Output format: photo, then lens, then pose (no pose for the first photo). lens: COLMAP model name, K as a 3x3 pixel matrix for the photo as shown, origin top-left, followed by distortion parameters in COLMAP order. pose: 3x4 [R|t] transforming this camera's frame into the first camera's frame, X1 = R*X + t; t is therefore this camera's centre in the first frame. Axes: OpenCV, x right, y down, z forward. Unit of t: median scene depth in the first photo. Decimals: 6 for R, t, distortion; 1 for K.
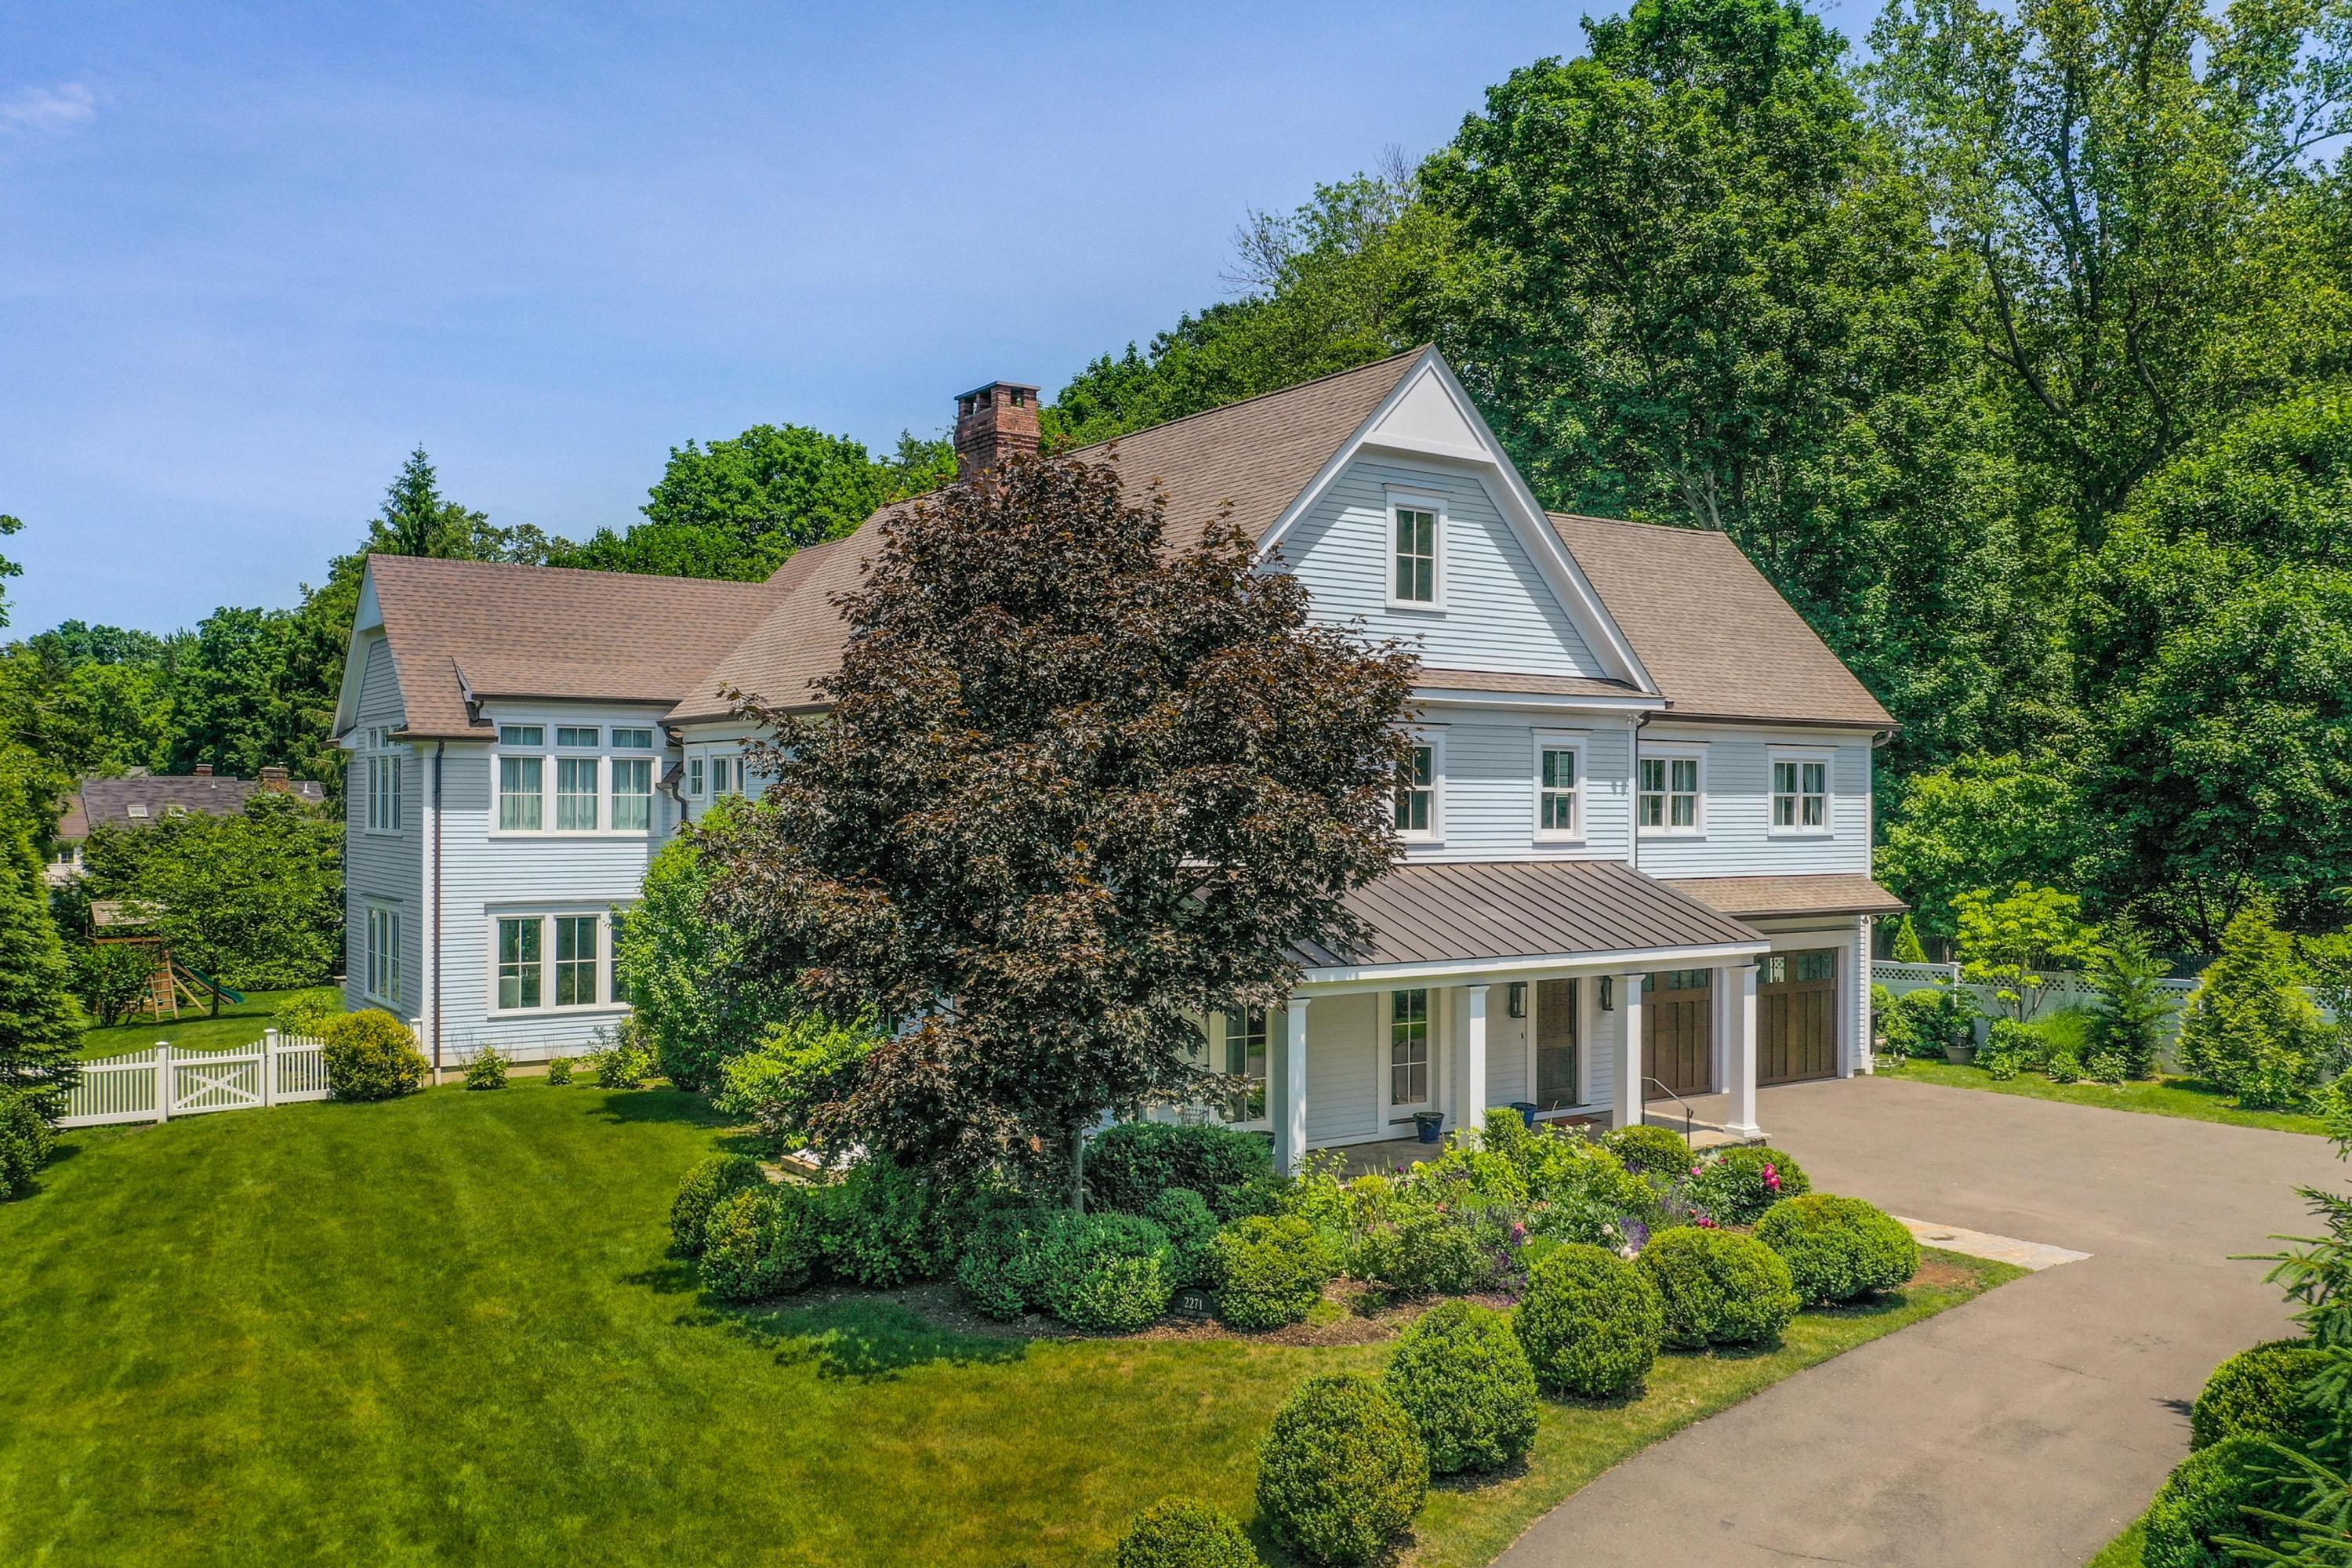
lens RADIAL K [[1915.3, 0, 1176.0], [0, 1915.3, 784.0], [0, 0, 1]] dist [-0.000092, -0.005779]
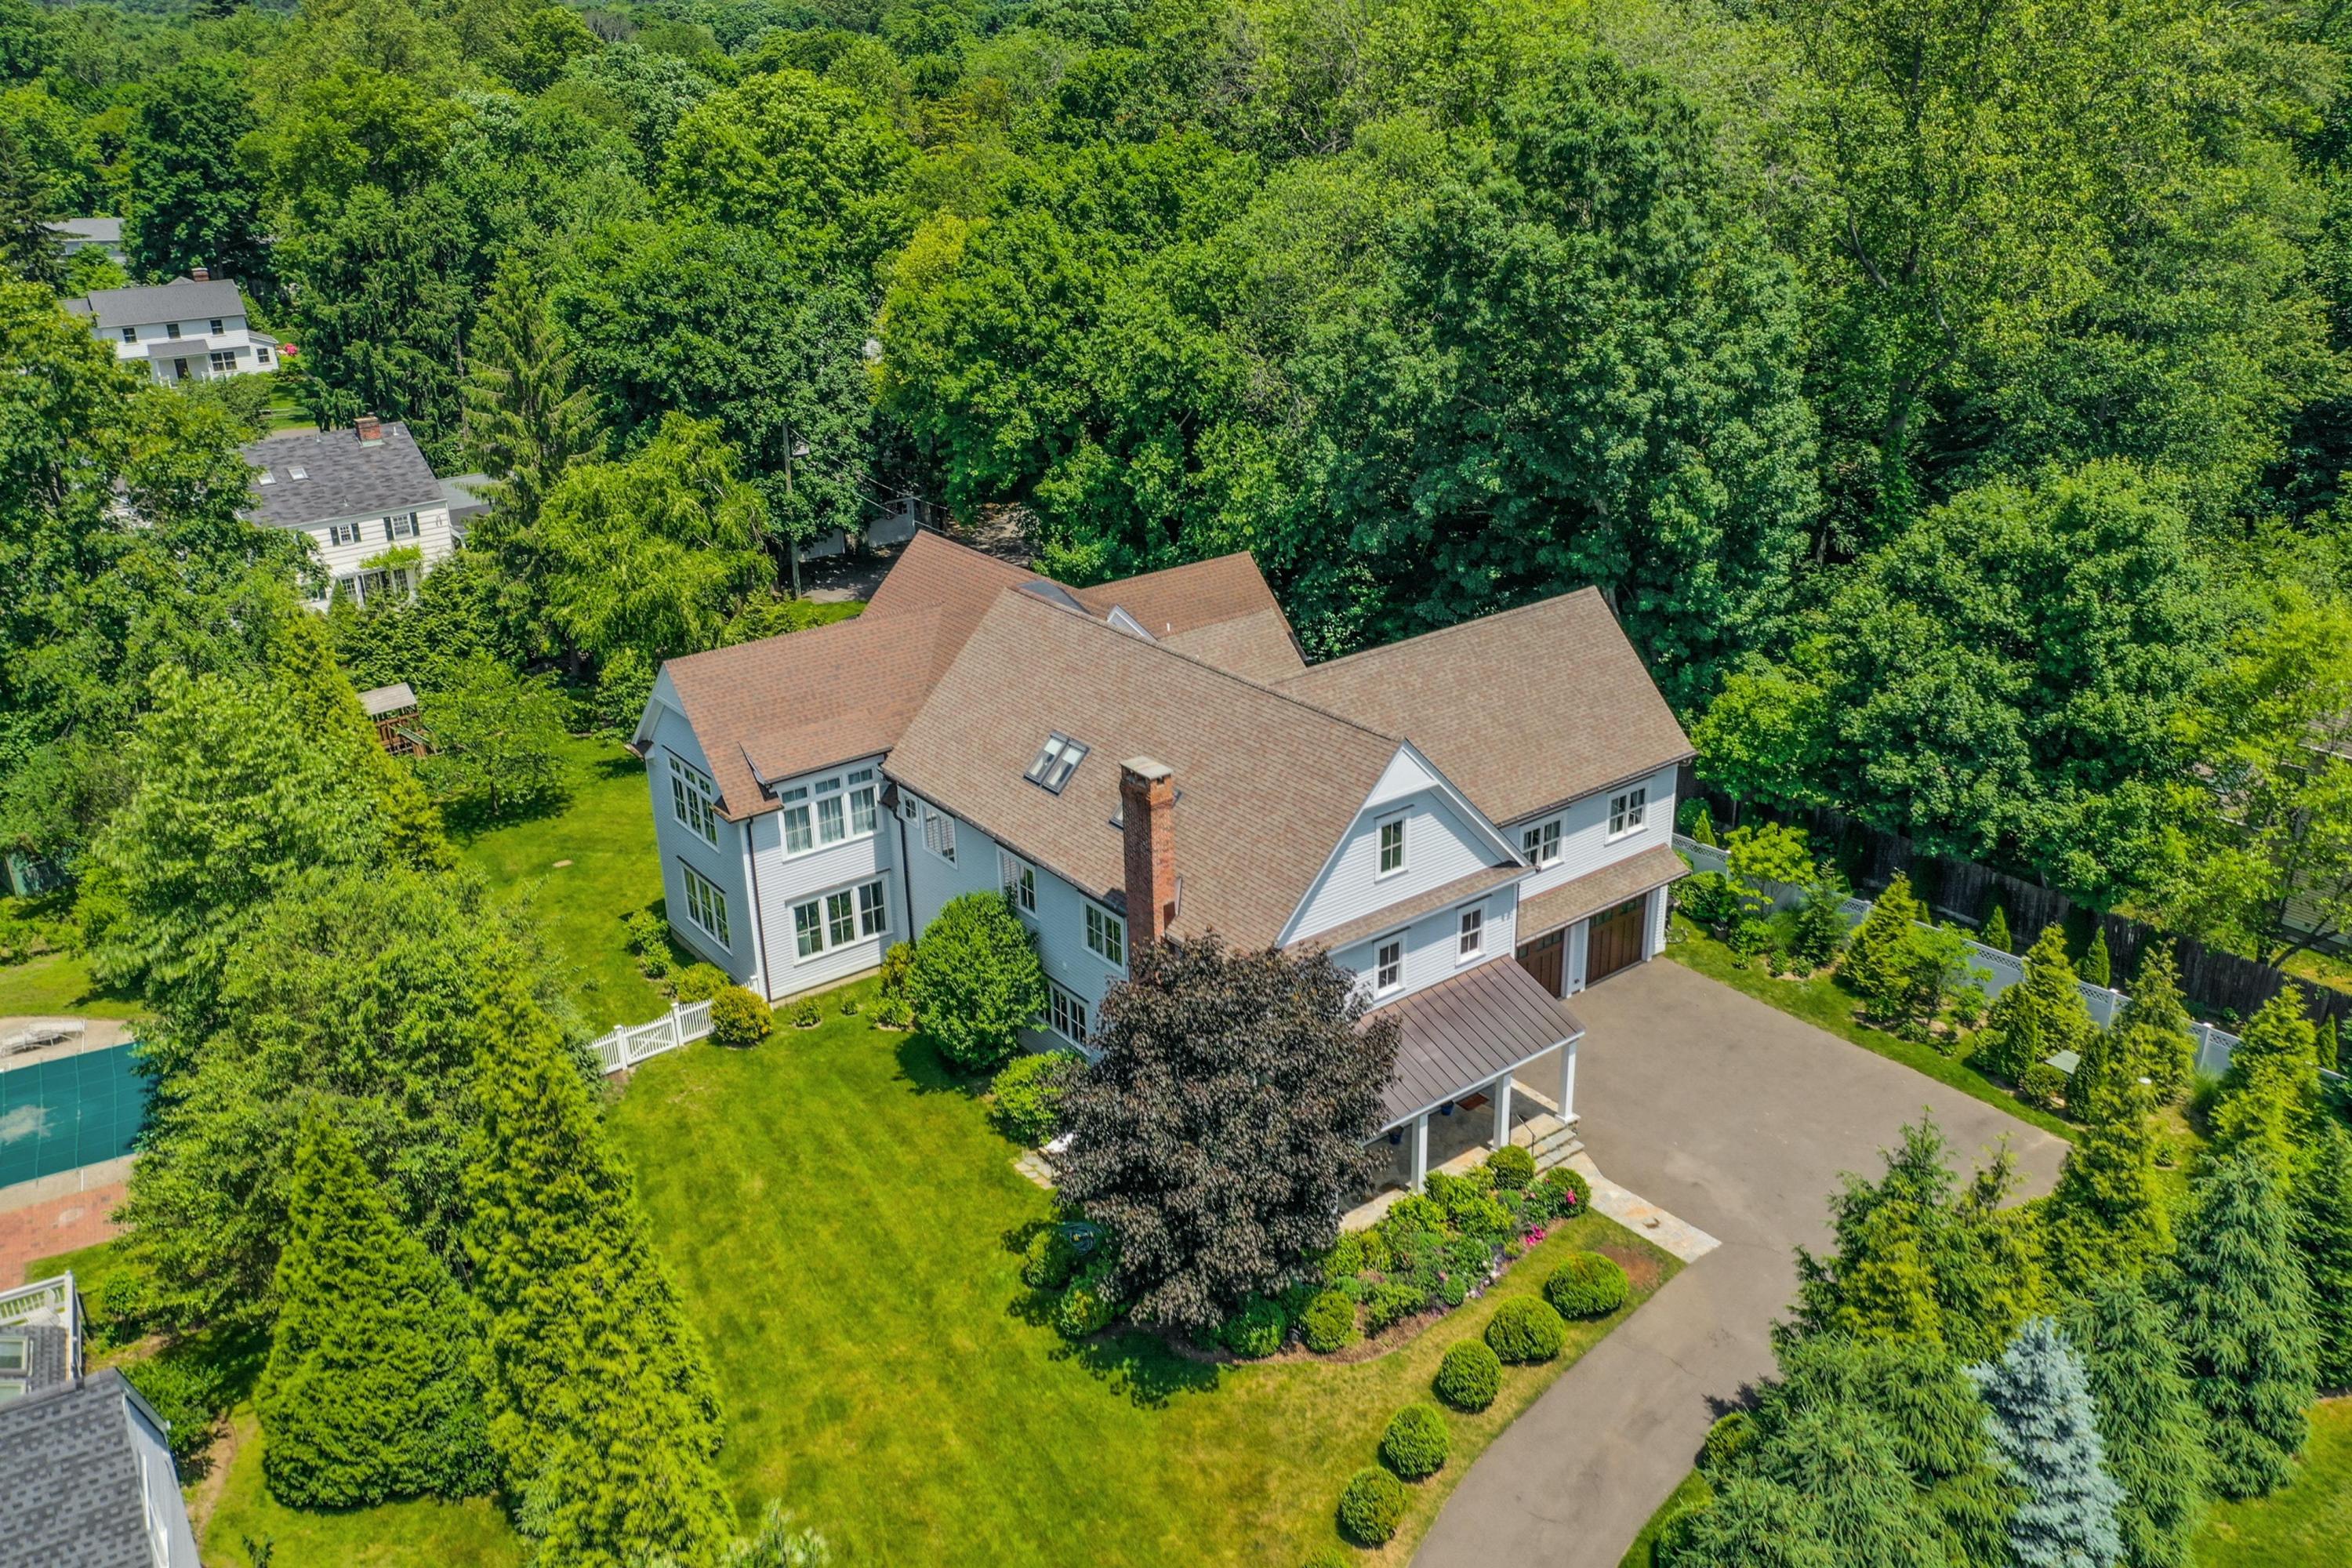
lens RADIAL K [[1915.3, 0, 1176.0], [0, 1915.3, 784.0], [0, 0, 1]] dist [-0.000092, -0.005779]
pose [[0.998642, -0.043408, 0.028818, -0.086939], [0.029009, 0.922664, 0.384513, -0.626931], [-0.043280, -0.383155, 0.922670, -0.419024]]
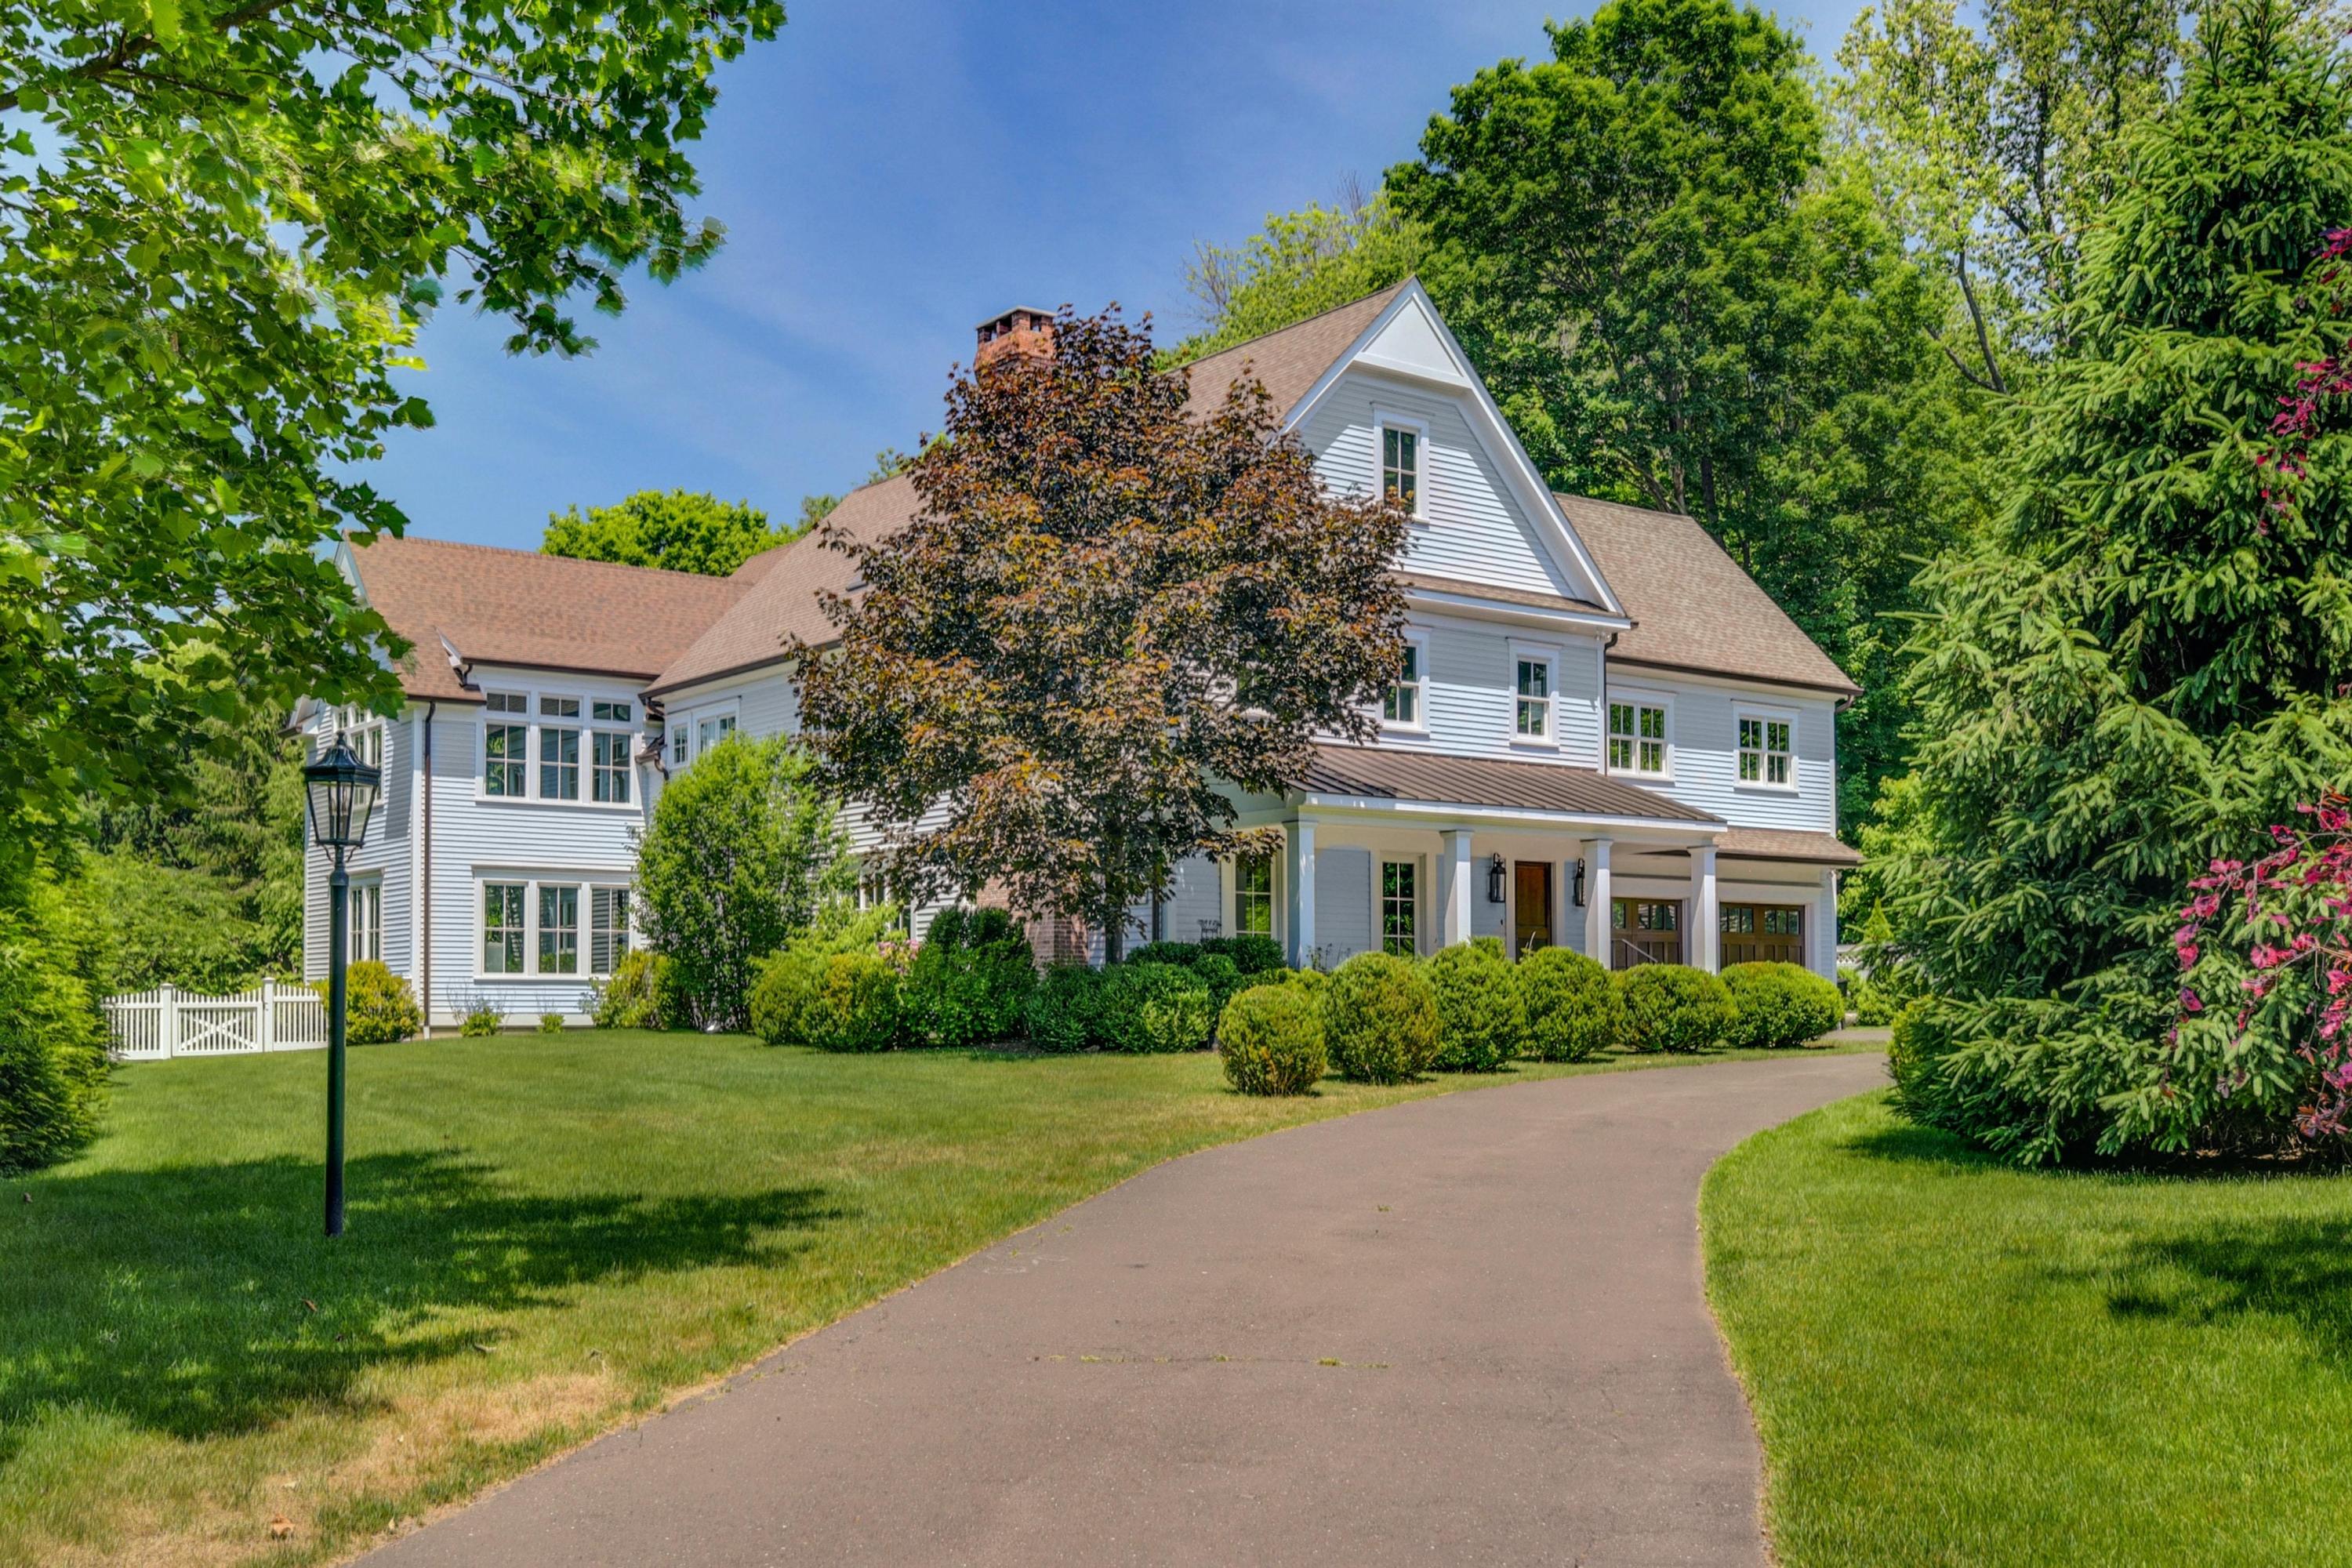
lens RADIAL K [[2279.7, 0, 1160.1], [0, 2279.7, 899.3], [0, 0, 1]] dist [0.005938, 0.013936]
pose [[0.999296, -0.004503, 0.037258, -0.045594], [0.005894, 0.999286, -0.037326, 0.128590], [-0.037064, 0.037519, 0.998608, -0.211763]]
